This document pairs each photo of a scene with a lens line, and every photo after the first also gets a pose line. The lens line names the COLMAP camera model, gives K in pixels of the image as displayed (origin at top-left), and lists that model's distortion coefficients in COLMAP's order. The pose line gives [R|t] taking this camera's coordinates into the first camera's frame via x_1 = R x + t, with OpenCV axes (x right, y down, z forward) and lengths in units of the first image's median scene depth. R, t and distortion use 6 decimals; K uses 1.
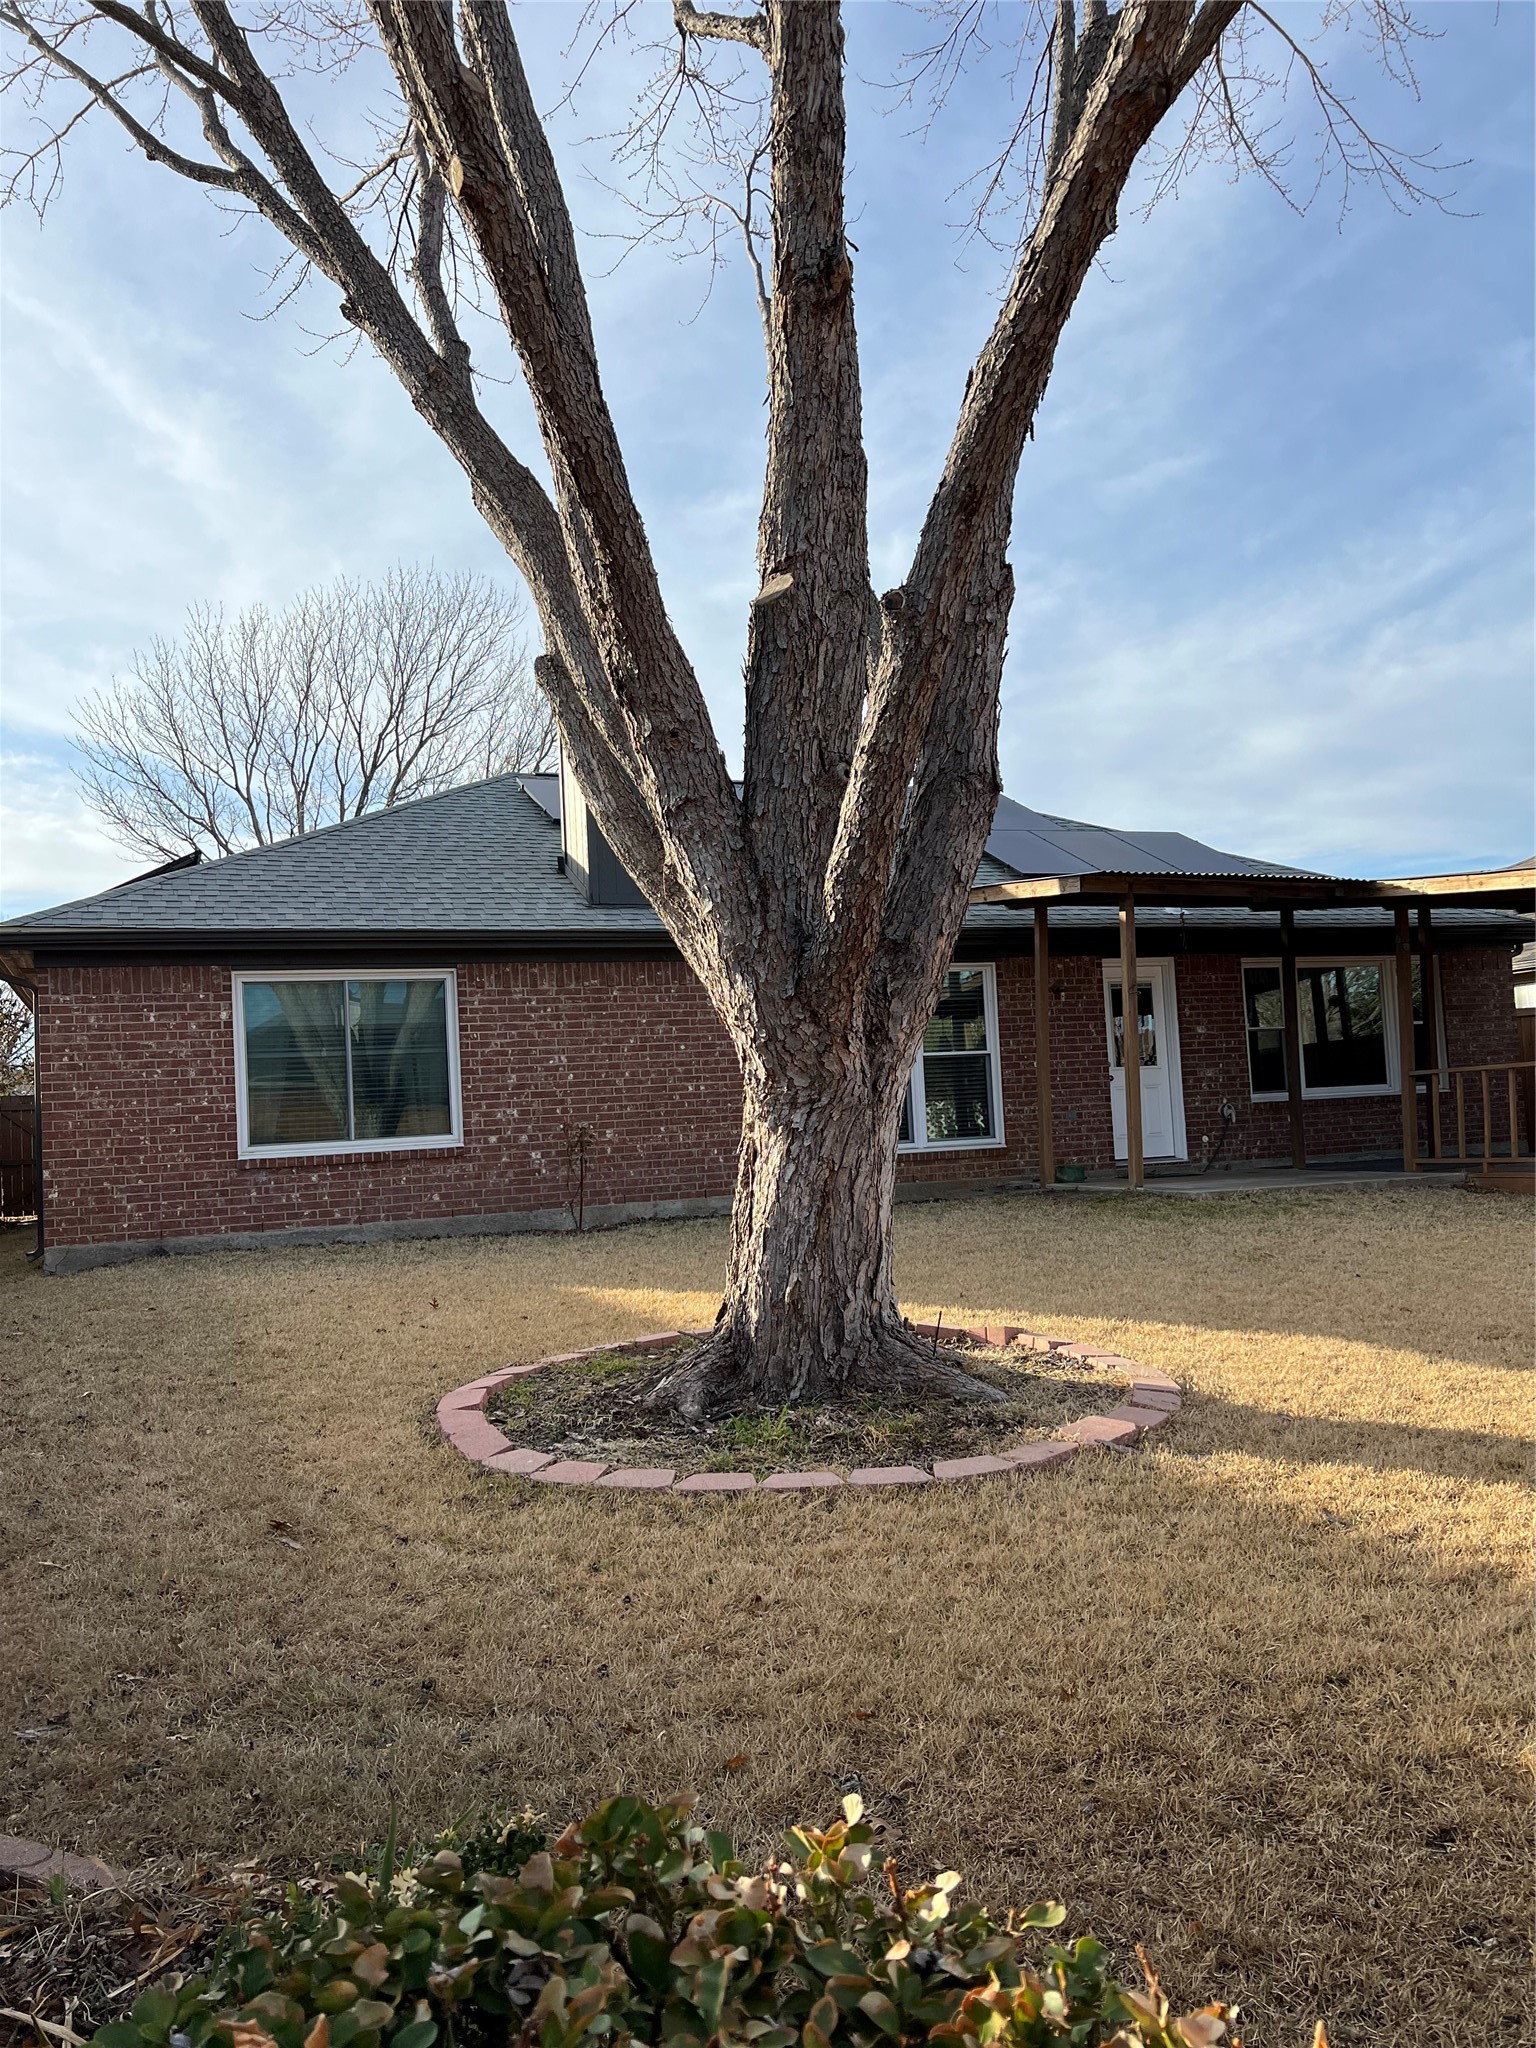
lens RADIAL K [[1541.2, 0, 752.7], [0, 1541.2, 1009.8], [0, 0, 1]] dist [0.058498, -0.069604]
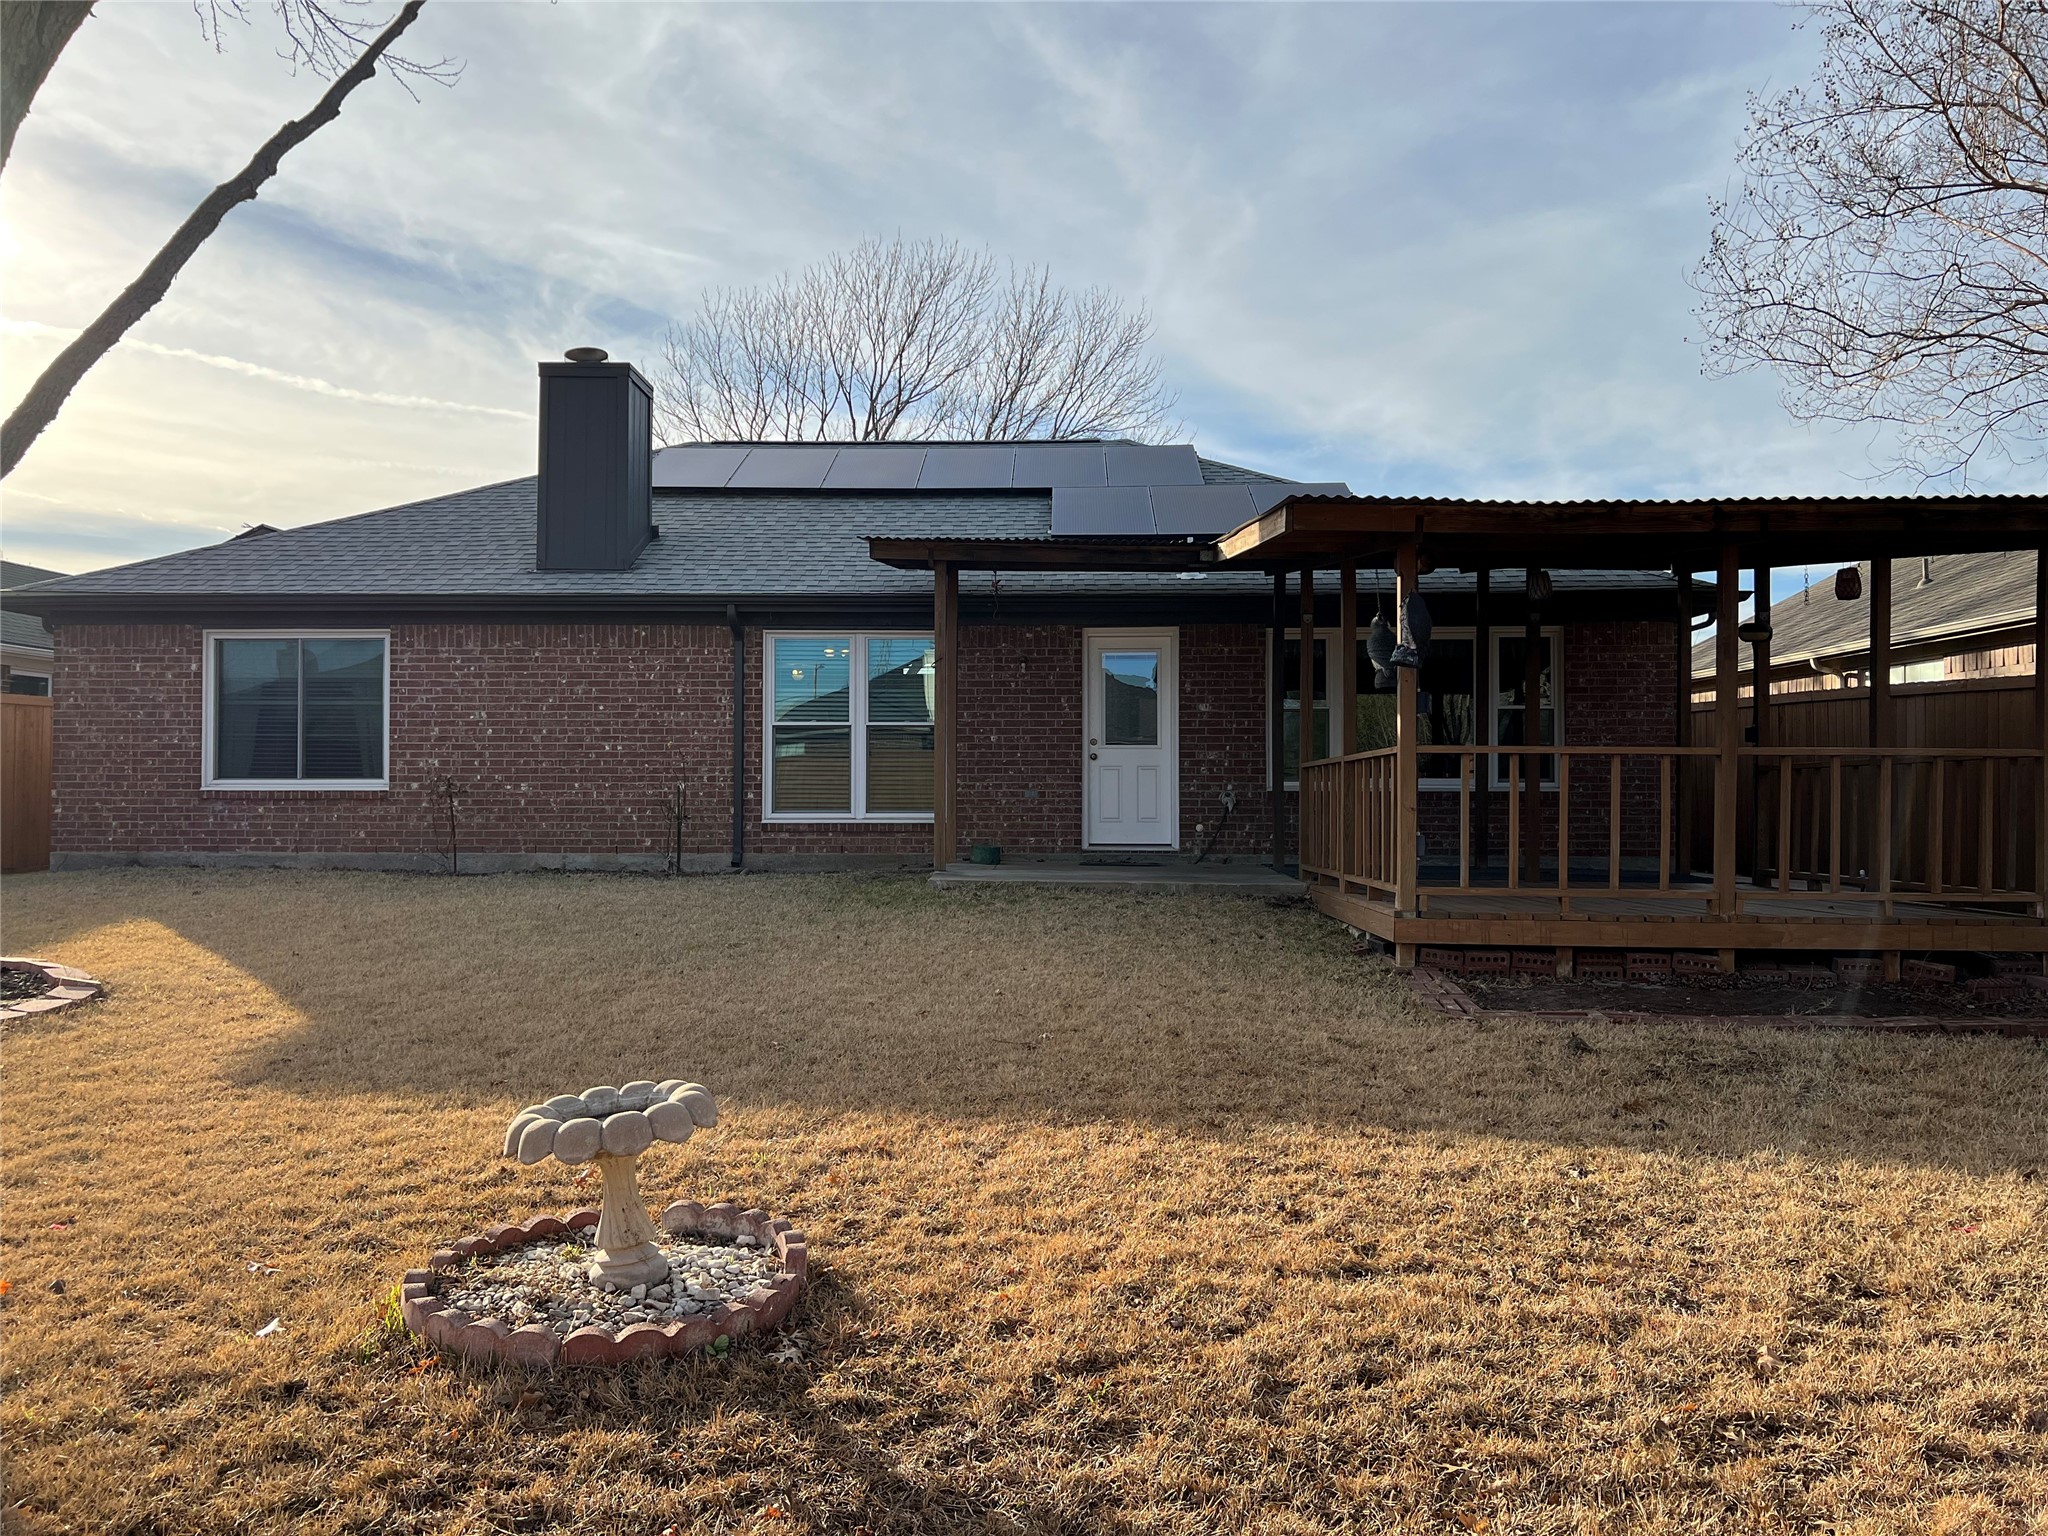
lens RADIAL K [[1541.2, 0, 1035.0], [0, 1541.2, 779.9], [0, 0, 1]] dist [0.058498, -0.069604]
pose [[0.915901, 0.053395, -0.397837, 0.669155], [-0.021313, 0.996184, 0.084636, -0.022919], [0.400838, -0.069039, 0.913544, 0.165161]]
